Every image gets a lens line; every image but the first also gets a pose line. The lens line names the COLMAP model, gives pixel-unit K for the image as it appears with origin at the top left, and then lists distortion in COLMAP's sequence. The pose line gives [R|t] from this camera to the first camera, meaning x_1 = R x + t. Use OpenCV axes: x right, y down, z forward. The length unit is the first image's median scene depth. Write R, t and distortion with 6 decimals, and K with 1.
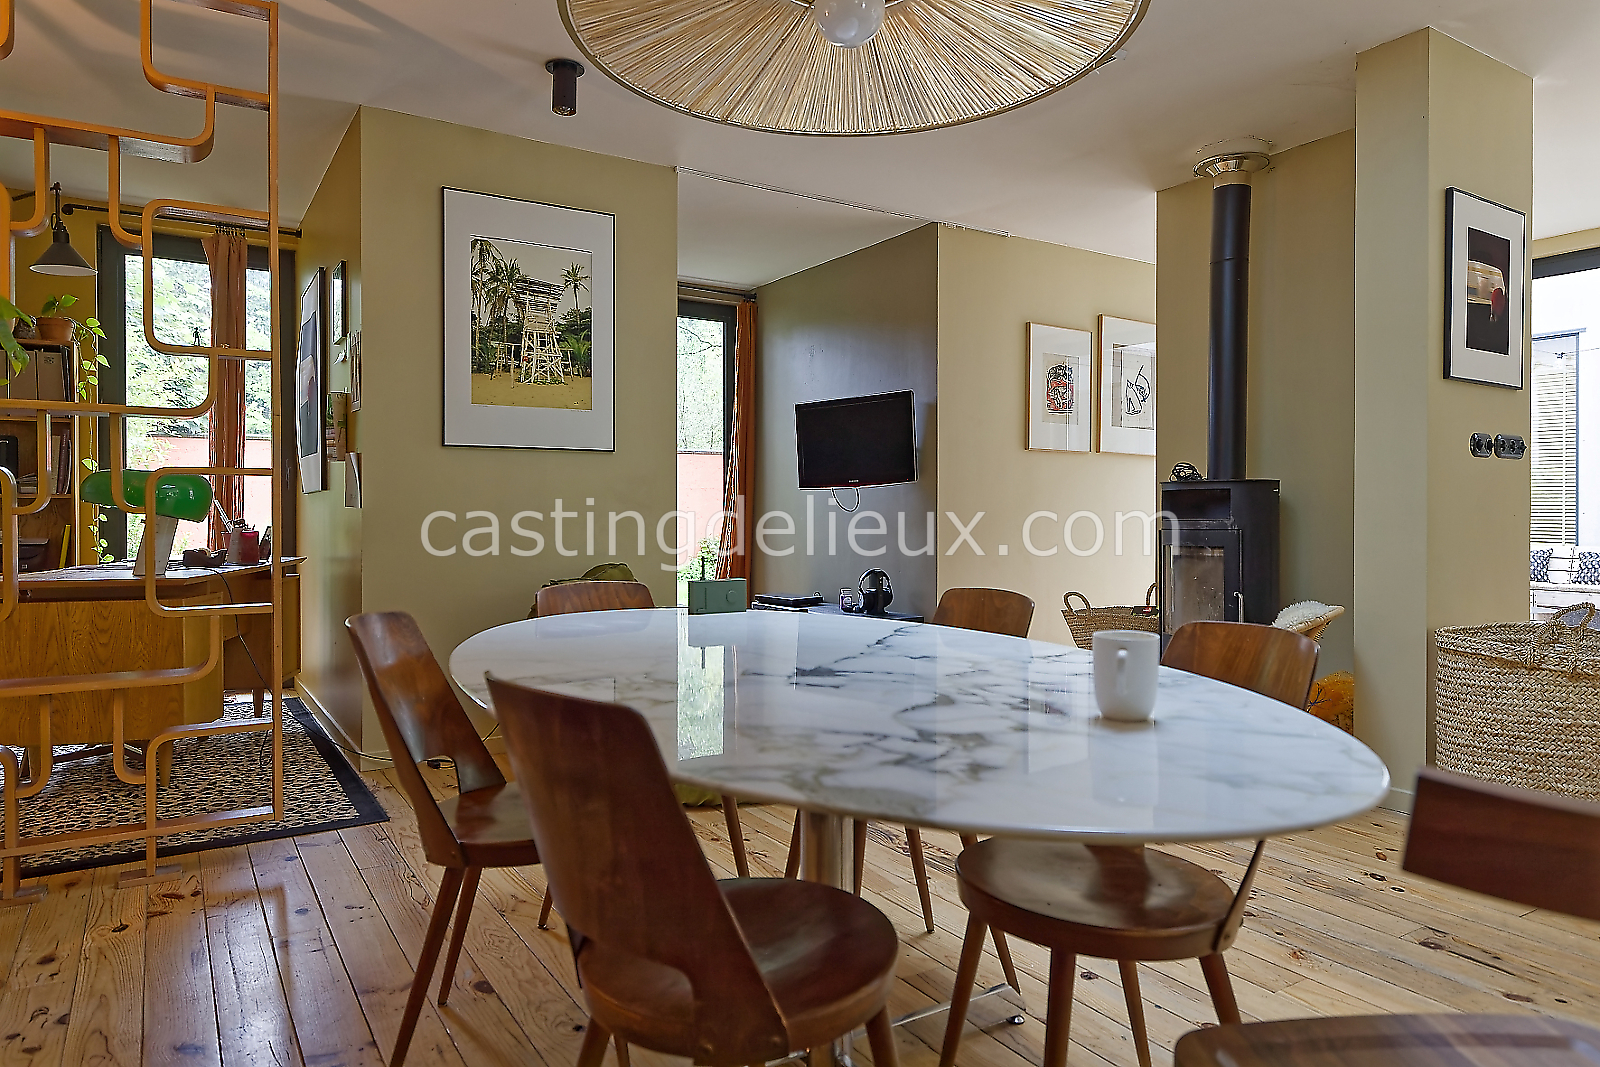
lens RADIAL K [[1010.0, 0, 811.4], [0, 1010.0, 523.8], [0, 0, 1]] dist [0.011651, -0.002686]
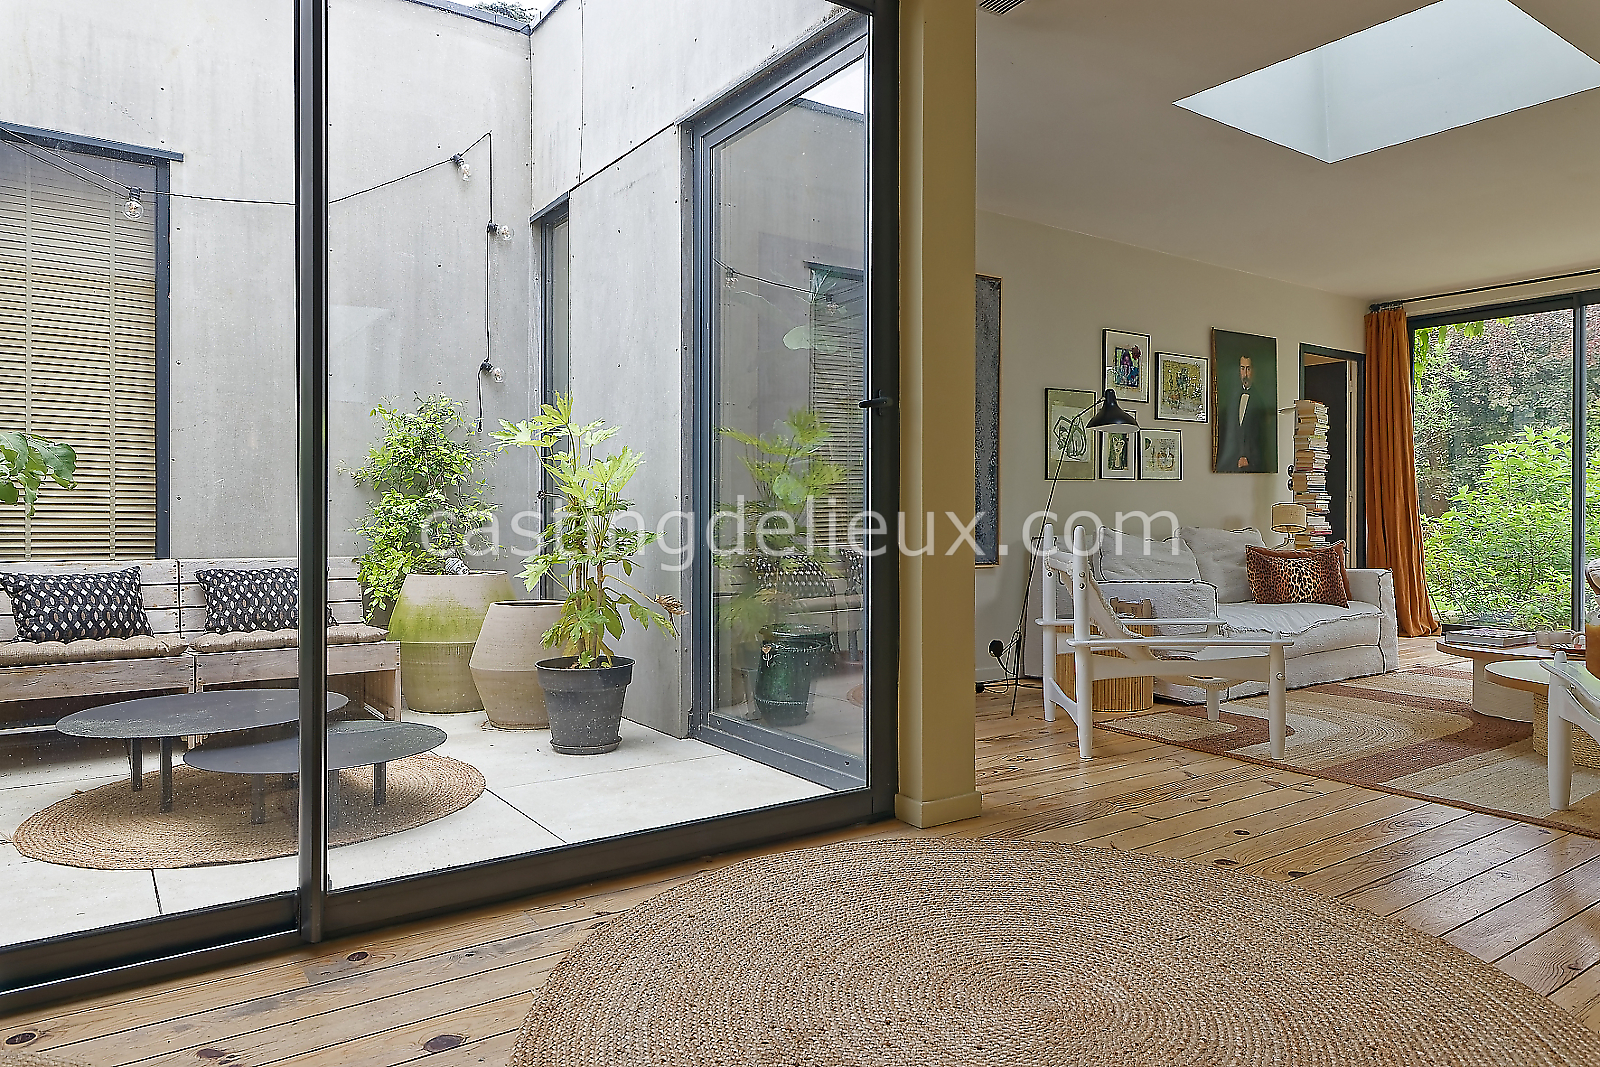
lens RADIAL K [[1010.0, 0, 801.6], [0, 1010.0, 522.2], [0, 0, 1]] dist [0.011651, -0.002686]
pose [[-0.040089, -0.004332, 0.999187, 0.412395], [0.010868, 0.999930, 0.004771, 0.003535], [-0.999137, 0.011051, -0.040039, 1.363343]]
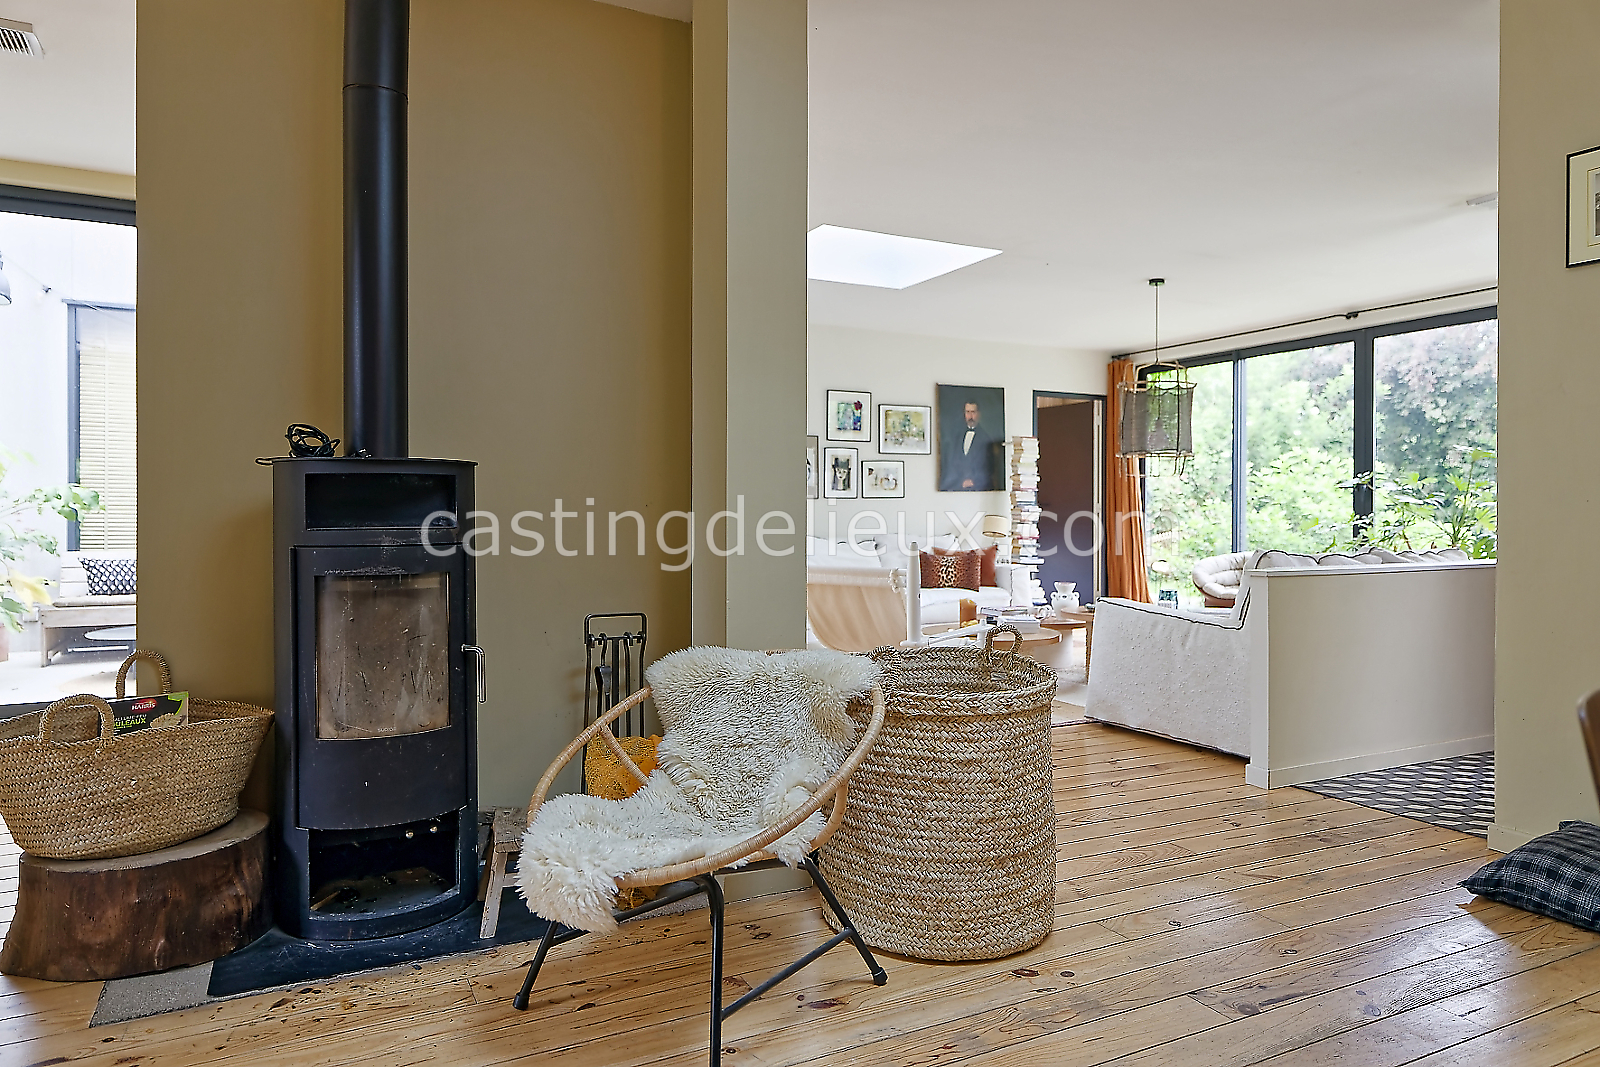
lens RADIAL K [[1010.2, 0, 803.4], [0, 1010.2, 524.4], [0, 0, 1]] dist [0.005726, -0.000190]
pose [[0.100740, -0.007971, 0.994881, -0.164601], [0.009893, 0.999926, 0.007009, -0.008694], [-0.994864, 0.009137, 0.100811, 0.715553]]
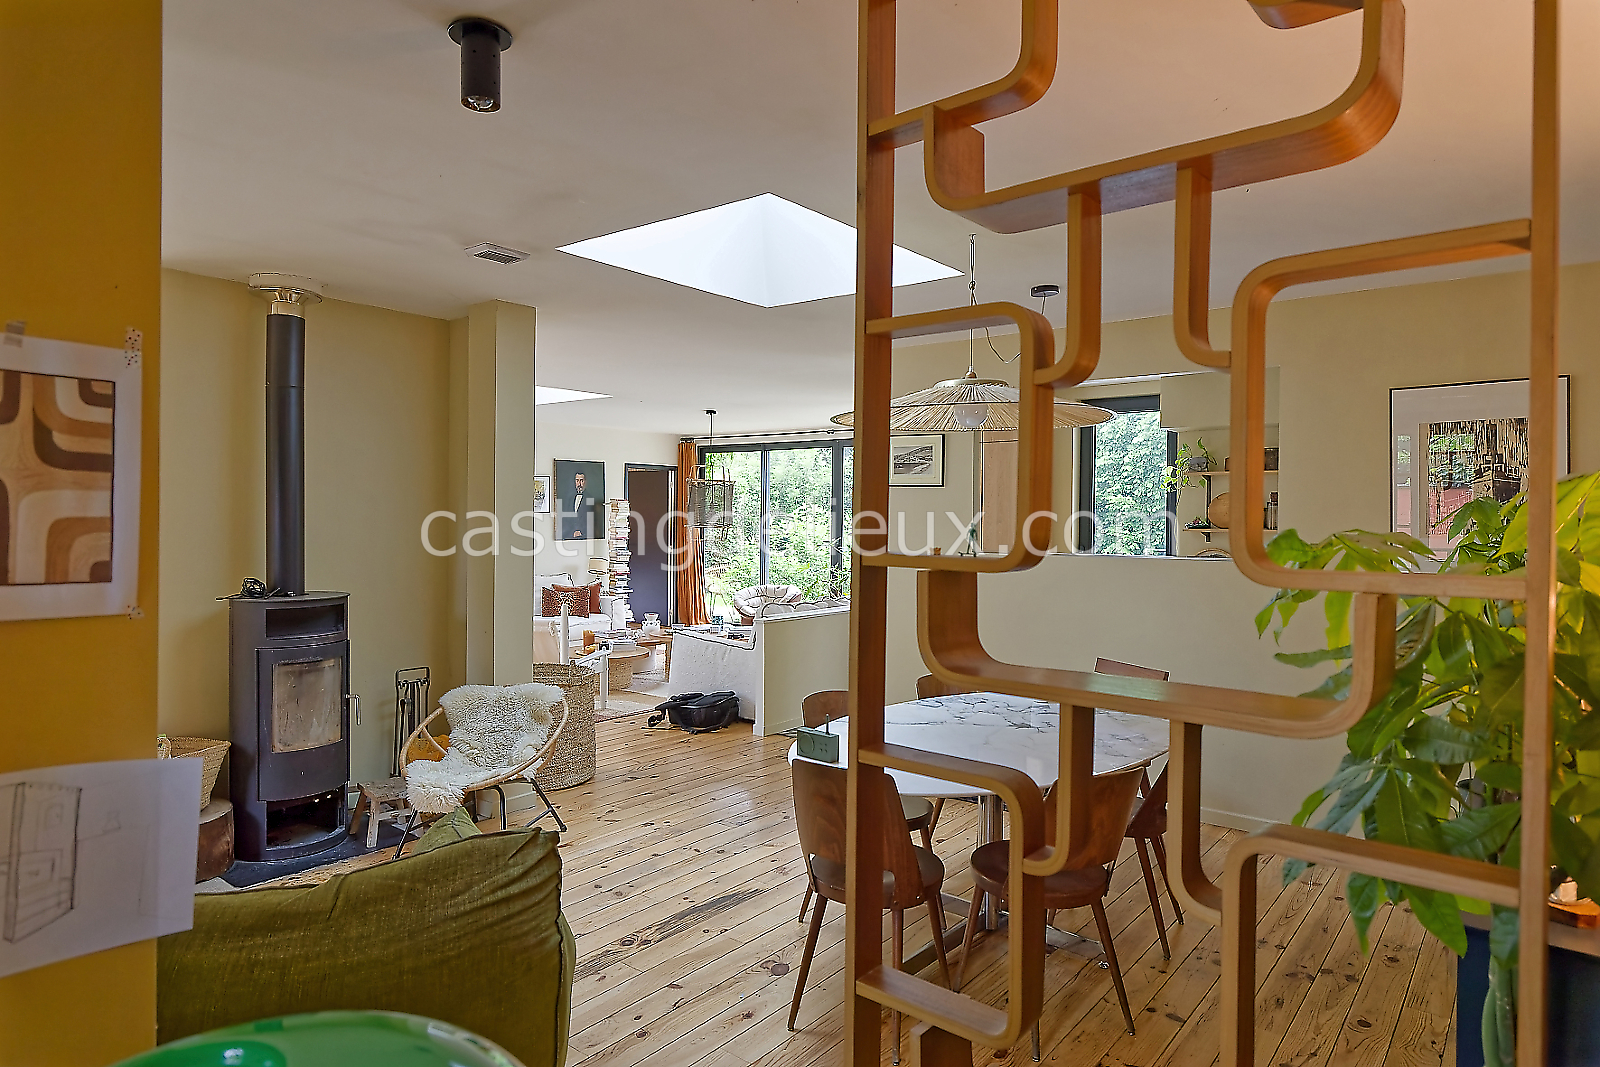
lens RADIAL K [[937.3, 0, 800.7], [0, 937.3, 524.0], [0, 0, 1]] dist [0.006570, -0.000695]
pose [[-0.320384, -0.008076, 0.947253, -0.718075], [0.002590, 0.999952, 0.009401, -0.129791], [-0.947284, 0.005465, -0.320348, 0.835657]]
